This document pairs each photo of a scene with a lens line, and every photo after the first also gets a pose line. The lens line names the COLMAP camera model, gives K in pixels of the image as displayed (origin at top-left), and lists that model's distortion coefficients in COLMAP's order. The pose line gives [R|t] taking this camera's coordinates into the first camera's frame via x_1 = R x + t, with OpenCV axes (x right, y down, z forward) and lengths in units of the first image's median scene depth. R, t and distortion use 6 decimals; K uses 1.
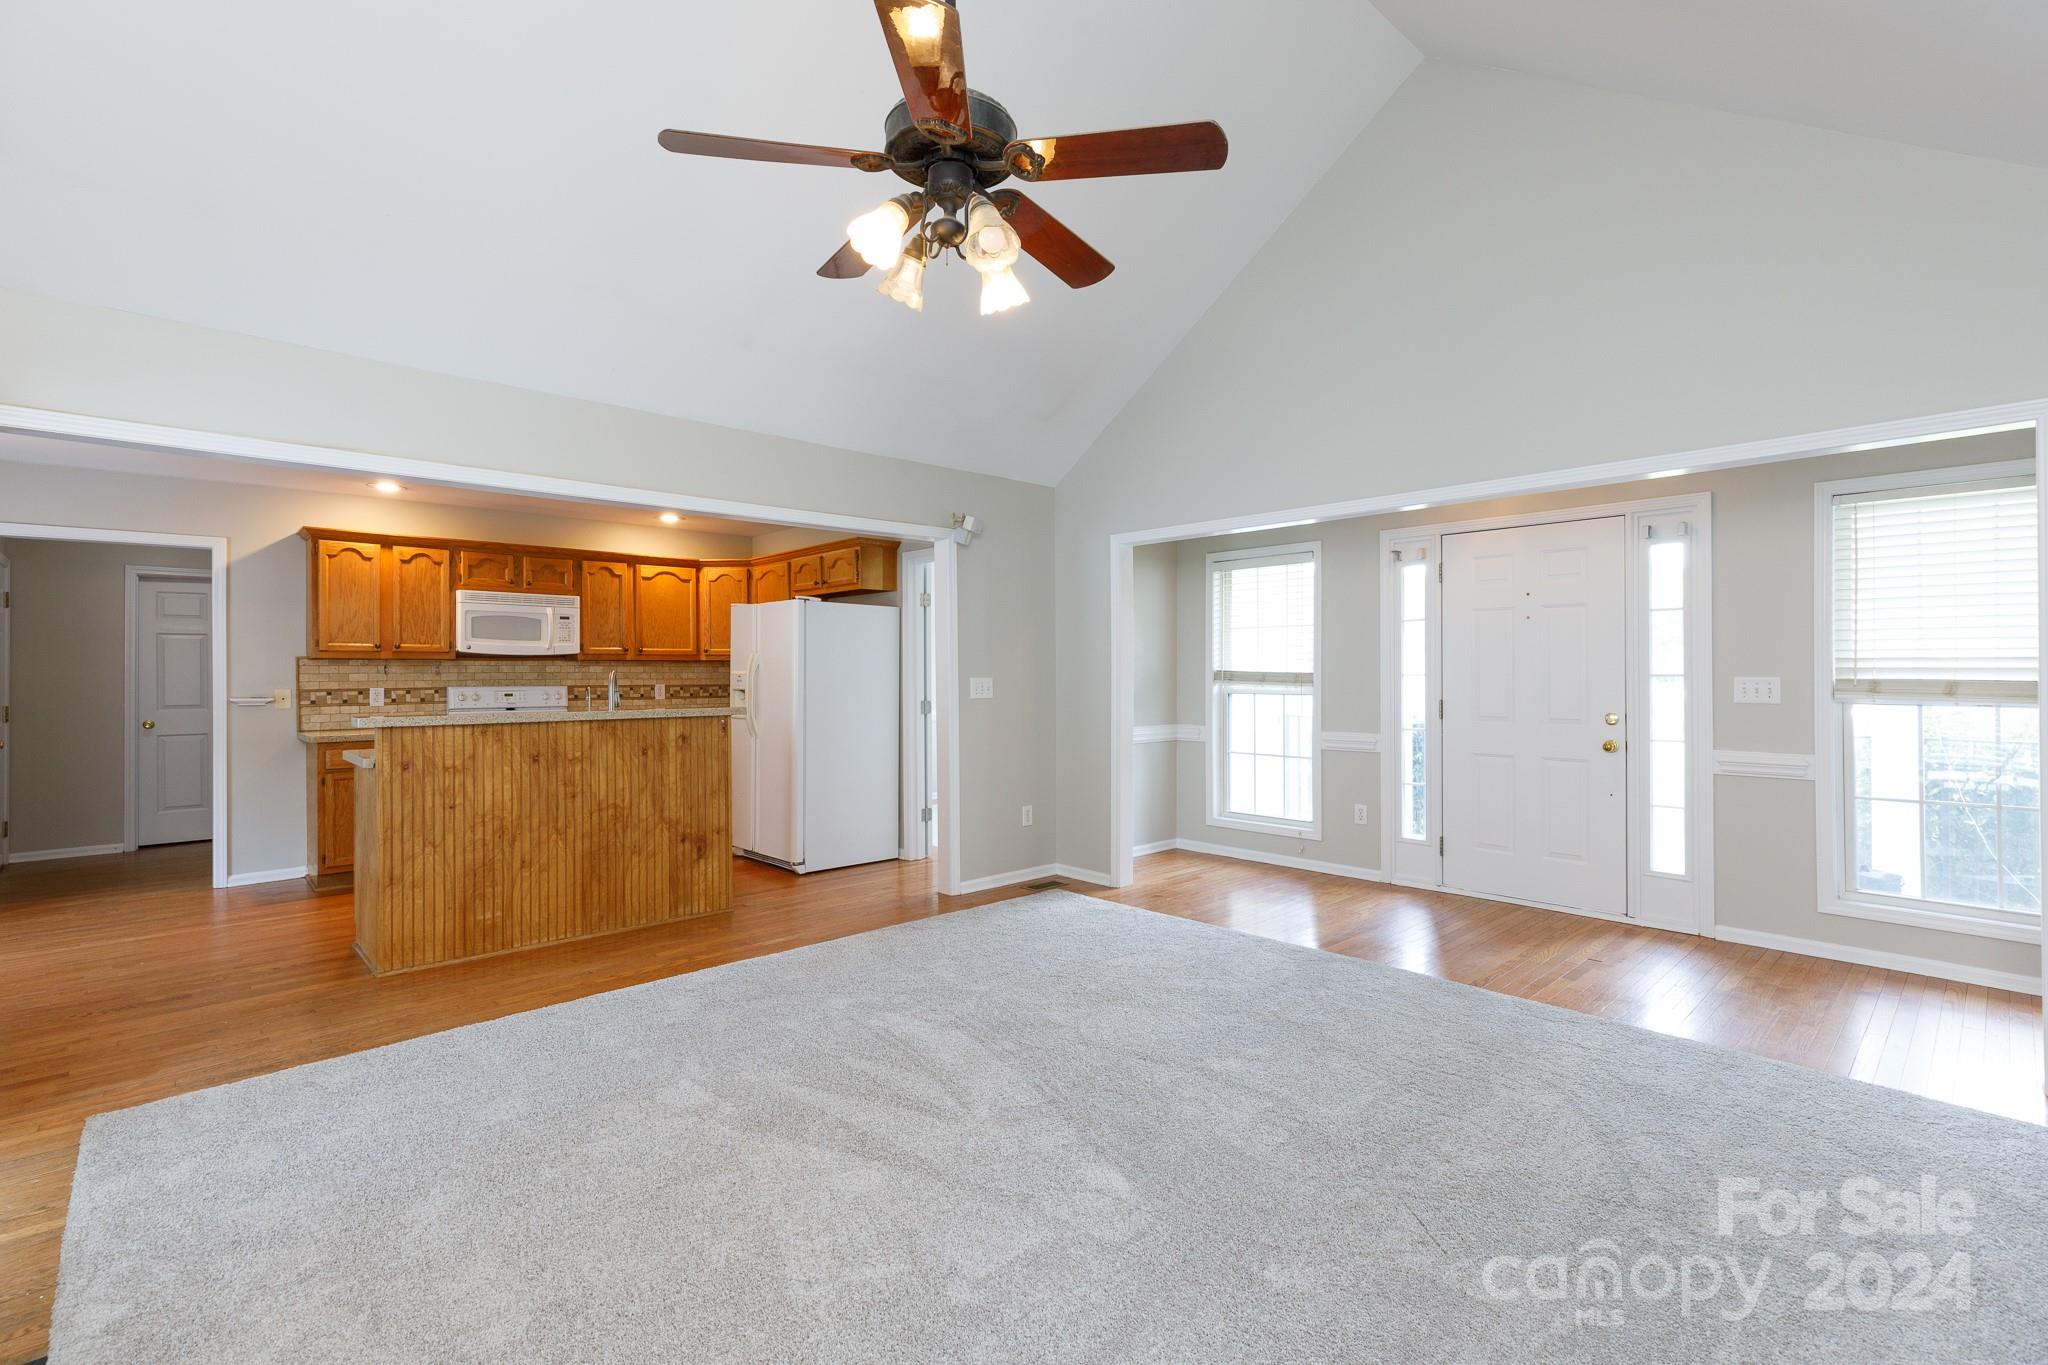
lens RADIAL K [[924.3, 0, 1024.7], [0, 924.3, 674.6], [0, 0, 1]] dist [0.009627, 0.000240]
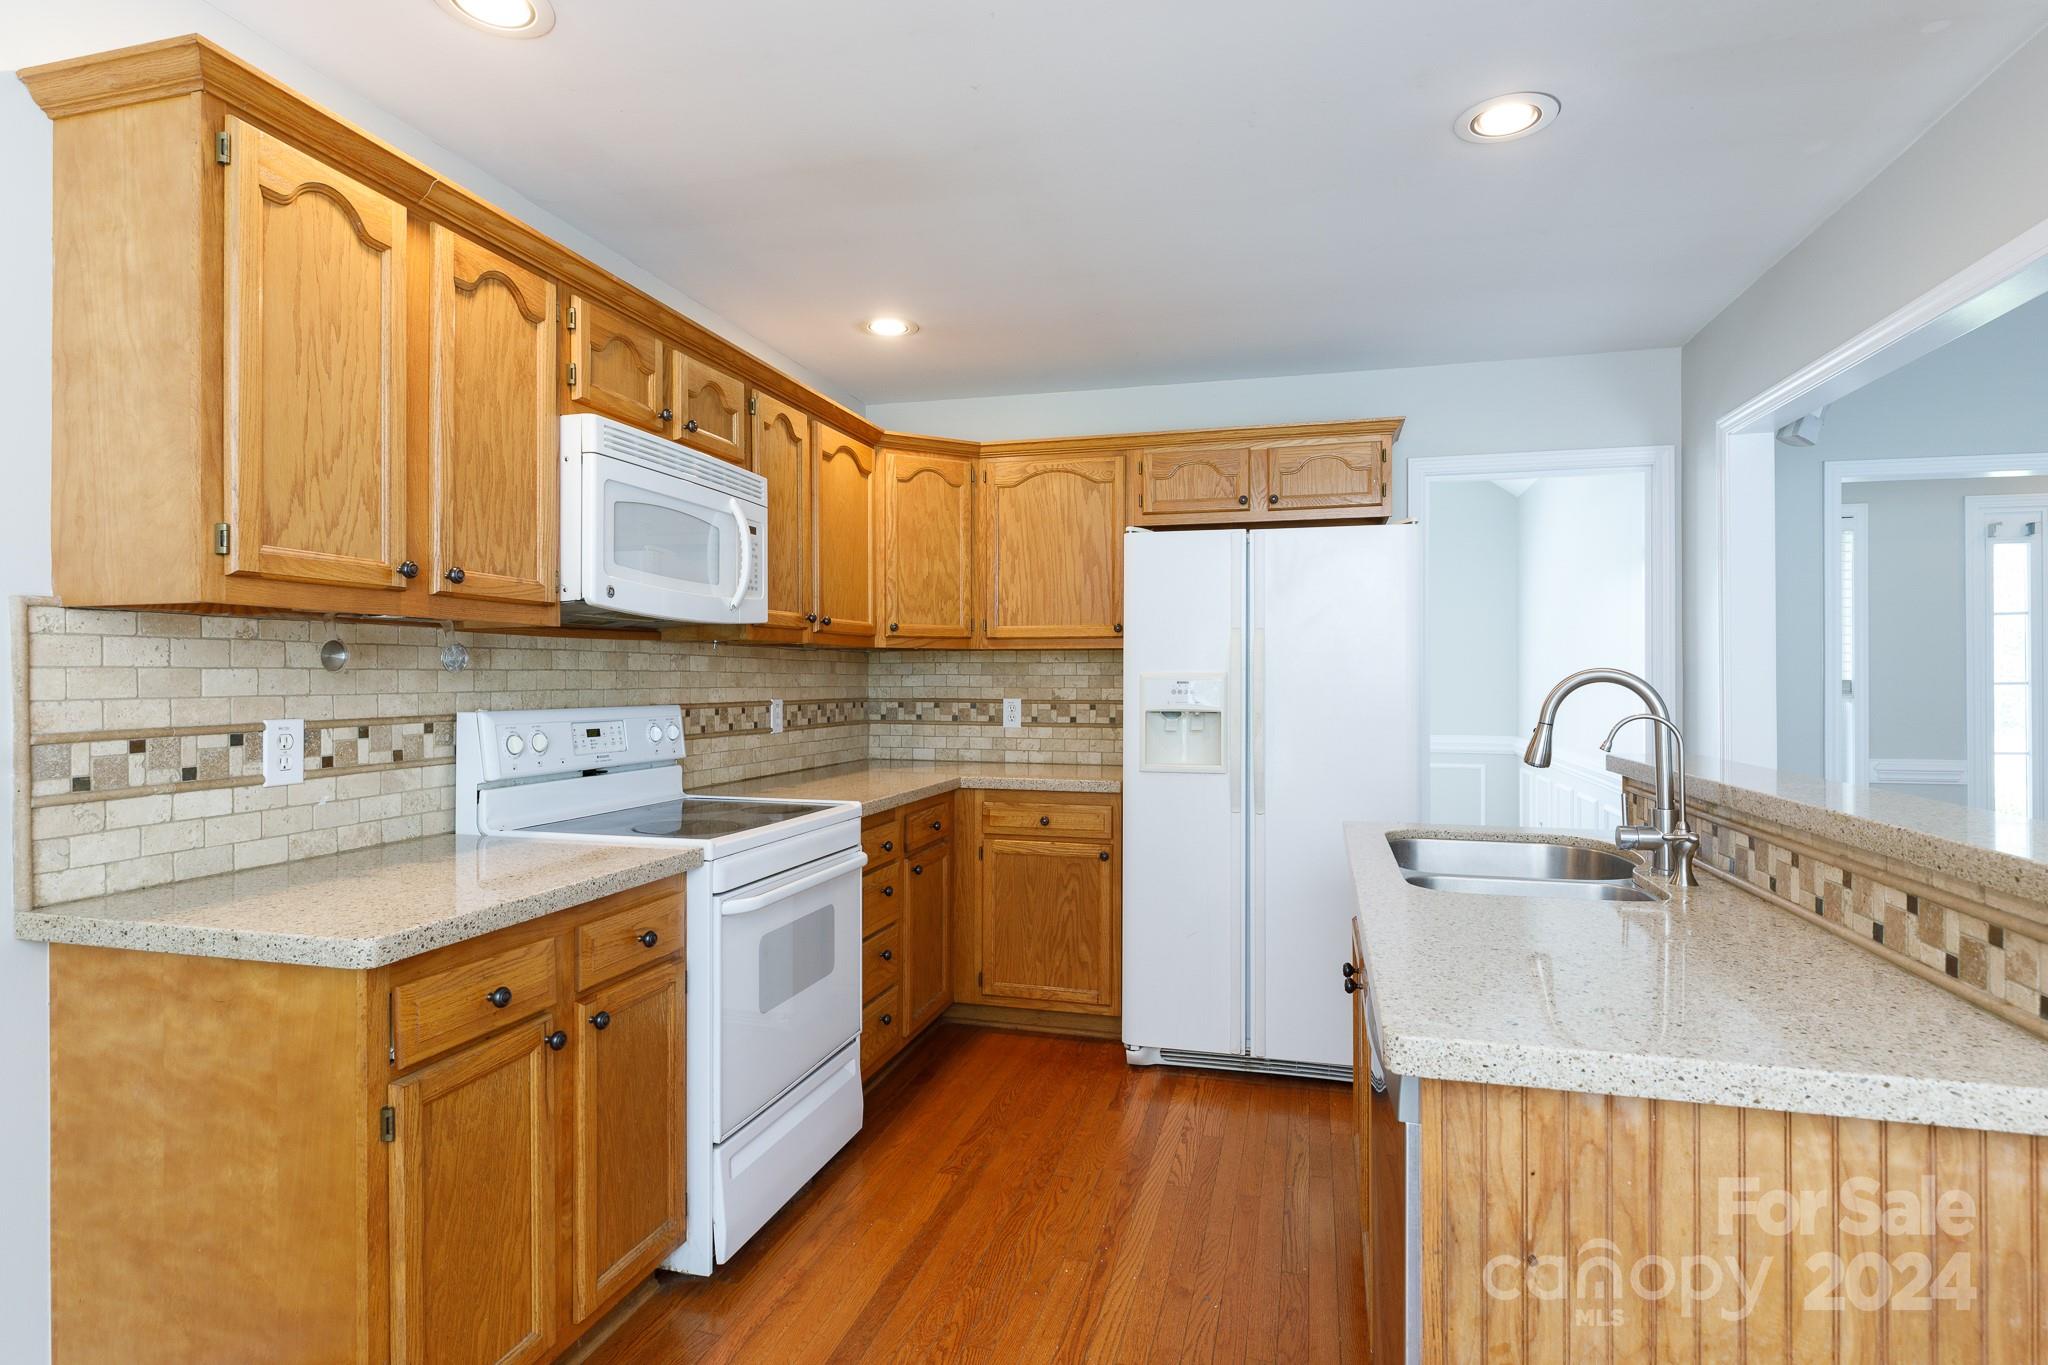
lens RADIAL K [[1048.7, 0, 1018.4], [0, 1048.7, 680.8], [0, 0, 1]] dist [-0.000287, -0.000214]
pose [[0.852344, 0.003894, 0.522967, -0.704696], [-0.004373, 0.999990, -0.000320, 0.001479], [-0.522963, -0.002014, 0.852353, 0.639224]]
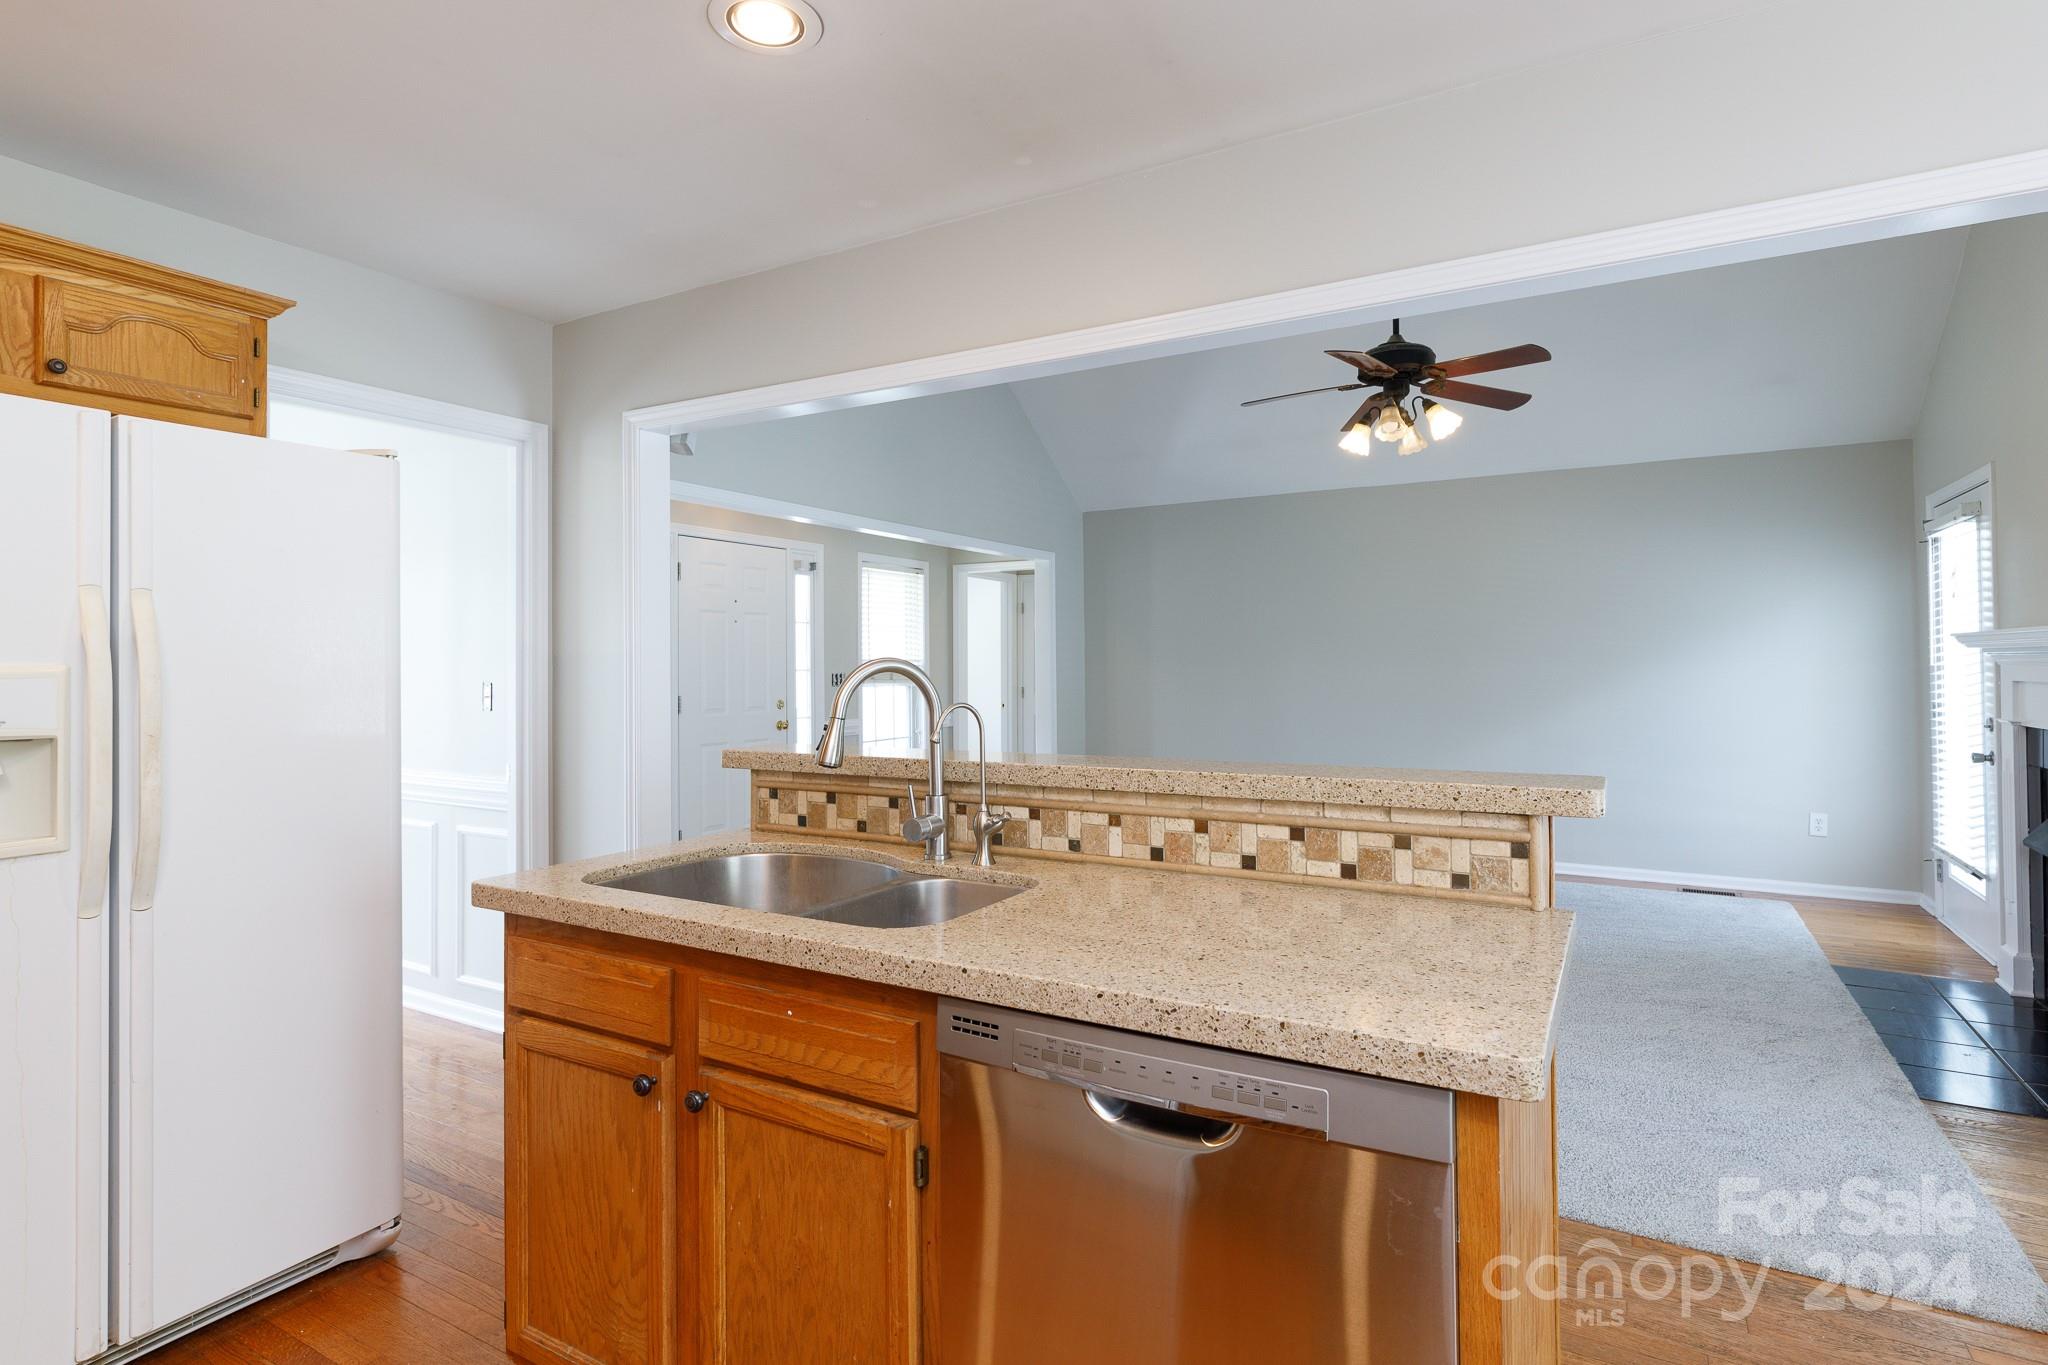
lens RADIAL K [[1048.7, 0, 1016.8], [0, 1048.7, 666.8], [0, 0, 1]] dist [-0.000287, -0.000214]
pose [[-0.286514, 0.009310, 0.958031, -0.685828], [0.010114, 0.999926, -0.006692, 0.002295], [-0.958023, 0.007772, -0.286587, 0.896118]]
